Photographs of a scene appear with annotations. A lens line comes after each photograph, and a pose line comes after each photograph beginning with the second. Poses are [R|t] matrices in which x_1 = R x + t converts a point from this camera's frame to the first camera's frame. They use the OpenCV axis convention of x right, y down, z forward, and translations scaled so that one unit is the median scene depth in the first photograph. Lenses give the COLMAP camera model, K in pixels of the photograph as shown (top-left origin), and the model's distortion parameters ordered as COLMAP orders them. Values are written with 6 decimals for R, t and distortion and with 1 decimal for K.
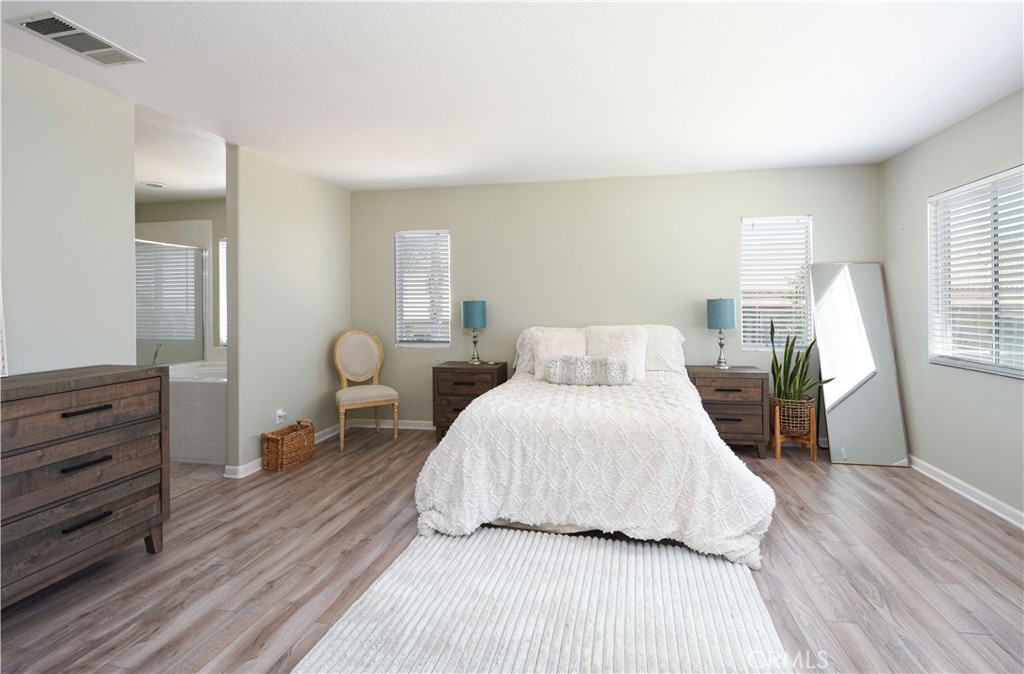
lens RADIAL K [[477.5, 0, 570.0], [0, 477.5, 298.4], [0, 0, 1]] dist [0.010813, -0.009738]
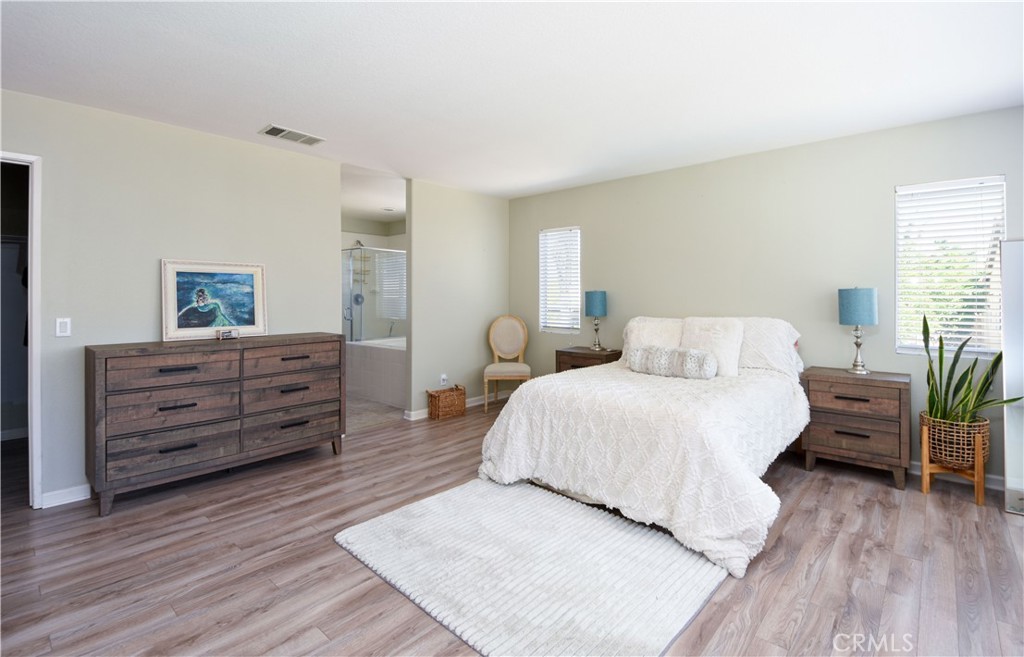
lens RADIAL K [[493.6, 0, 537.6], [0, 493.6, 292.8], [0, 0, 1]] dist [0.002303, -0.002456]
pose [[0.853426, 0.000774, -0.521213, 0.438146], [0.004187, 0.999956, 0.008341, -0.002128], [0.521197, -0.009300, 0.853386, -0.021269]]
